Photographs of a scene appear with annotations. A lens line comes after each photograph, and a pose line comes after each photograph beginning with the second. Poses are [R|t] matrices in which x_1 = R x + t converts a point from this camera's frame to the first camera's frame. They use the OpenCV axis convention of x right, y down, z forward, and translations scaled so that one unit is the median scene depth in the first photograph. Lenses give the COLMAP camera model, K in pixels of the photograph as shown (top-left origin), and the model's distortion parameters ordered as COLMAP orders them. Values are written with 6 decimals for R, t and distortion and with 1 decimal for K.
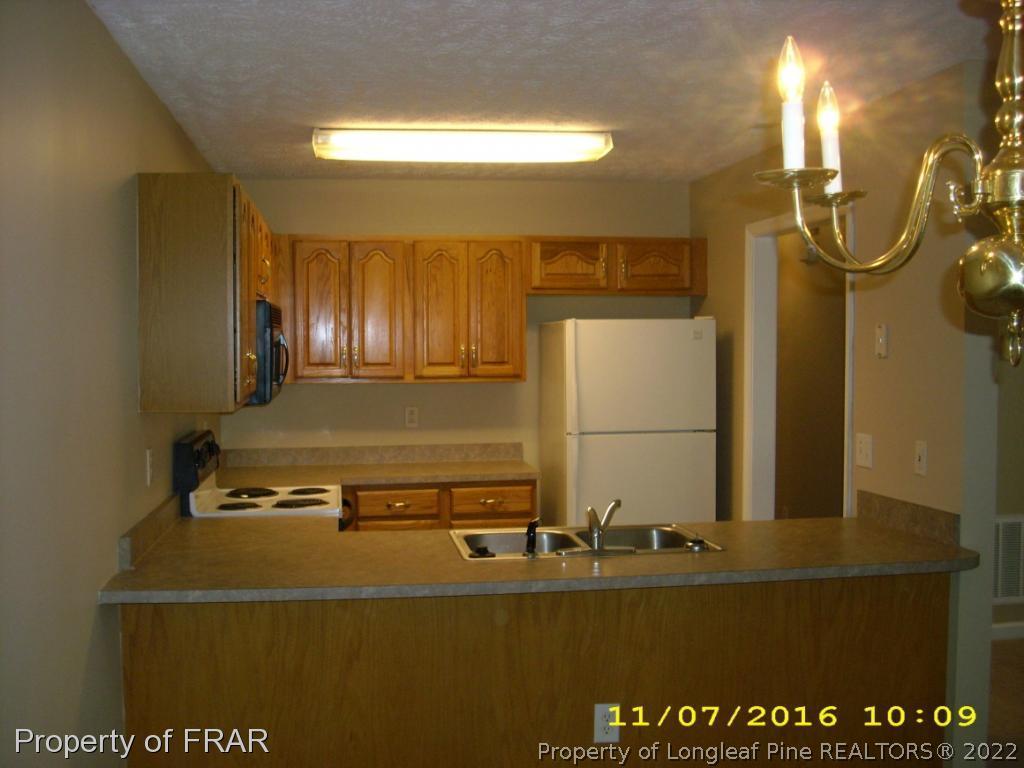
lens RADIAL K [[1113.3, 0, 513.6], [0, 1113.3, 381.9], [0, 0, 1]] dist [-0.118312, 0.000000]
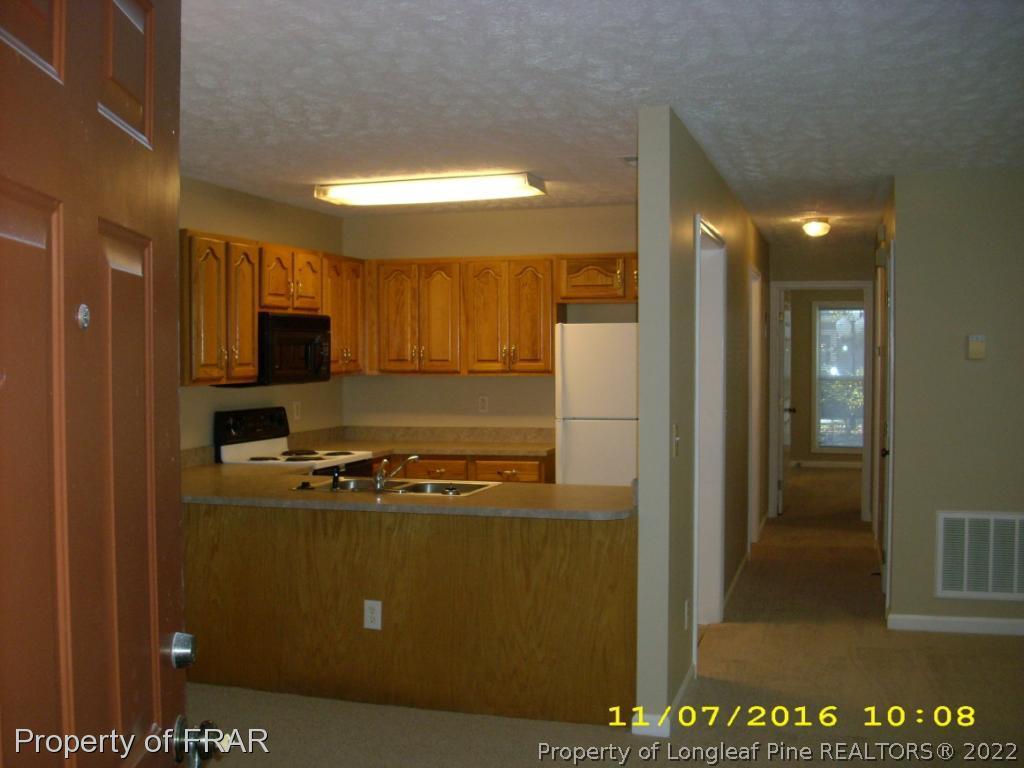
lens RADIAL K [[1113.3, 0, 510.1], [0, 1113.3, 382.0], [0, 0, 1]] dist [-0.118312, 0.000000]
pose [[0.916744, 0.010951, -0.399326, 0.450438], [-0.013484, 0.999903, -0.003534, 0.011355], [0.399249, 0.008624, 0.916802, -0.120666]]
